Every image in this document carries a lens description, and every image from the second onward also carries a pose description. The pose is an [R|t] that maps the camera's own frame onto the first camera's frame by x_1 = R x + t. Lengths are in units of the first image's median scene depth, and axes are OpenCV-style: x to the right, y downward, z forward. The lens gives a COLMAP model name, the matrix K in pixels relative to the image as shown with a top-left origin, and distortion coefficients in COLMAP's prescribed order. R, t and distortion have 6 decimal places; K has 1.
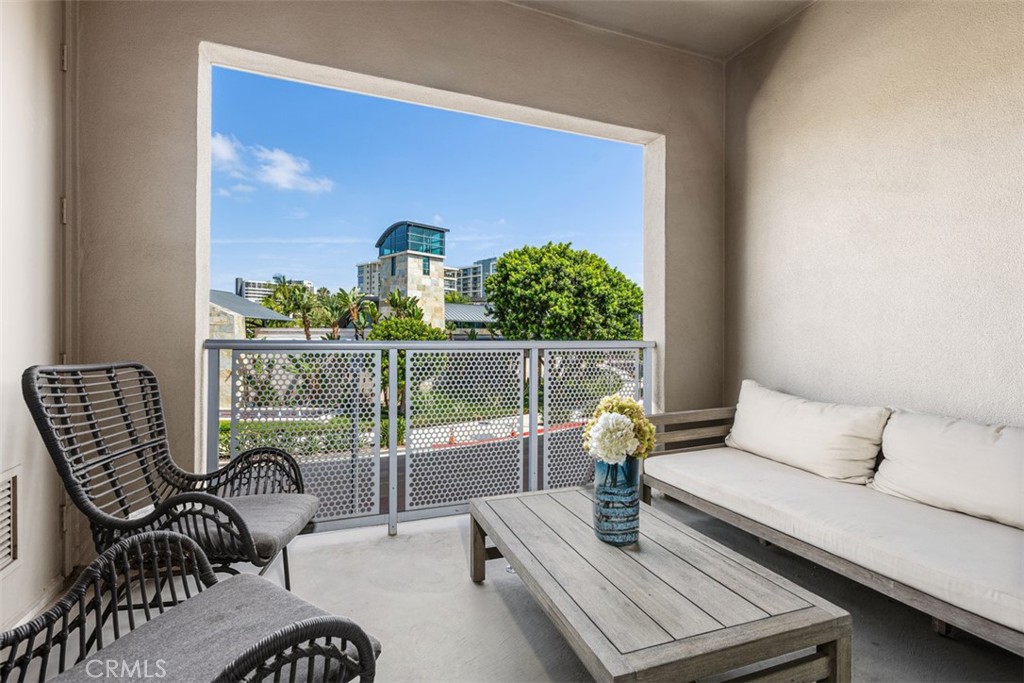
lens RADIAL K [[471.9, 0, 505.6], [0, 471.9, 333.3], [0, 0, 1]] dist [0.001491, 0.000227]
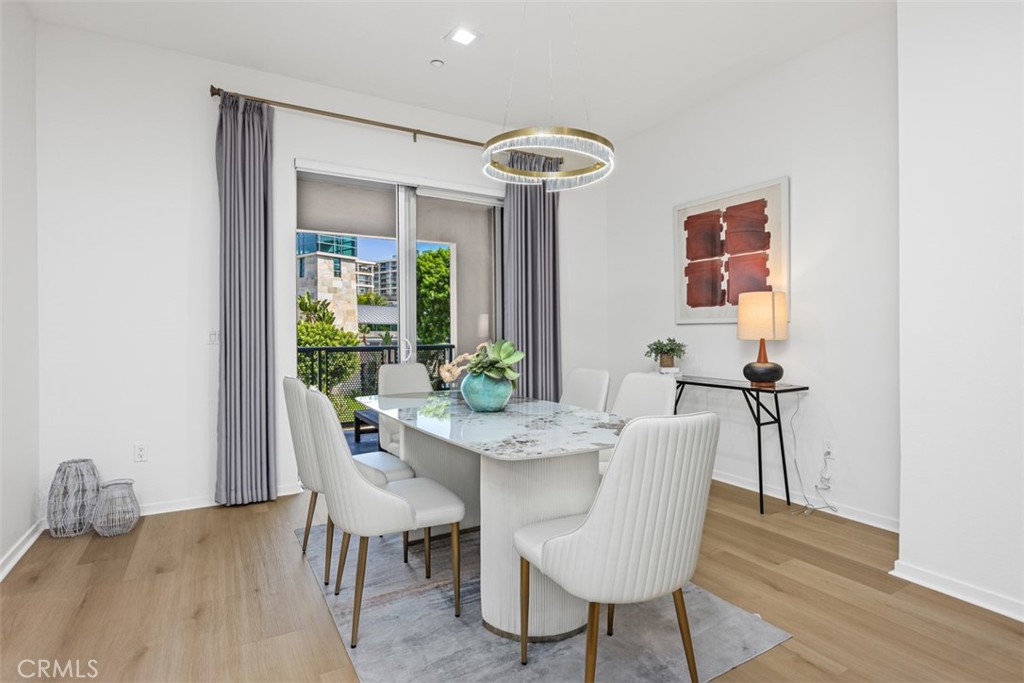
lens RADIAL K [[517.5, 0, 508.6], [0, 517.5, 337.5], [0, 0, 1]] dist [-0.002715, -0.000901]
pose [[0.988692, -0.013555, 0.149350, 0.020437], [0.012495, 0.999890, 0.008029, -0.003005], [-0.149442, -0.006072, 0.988752, -0.111535]]
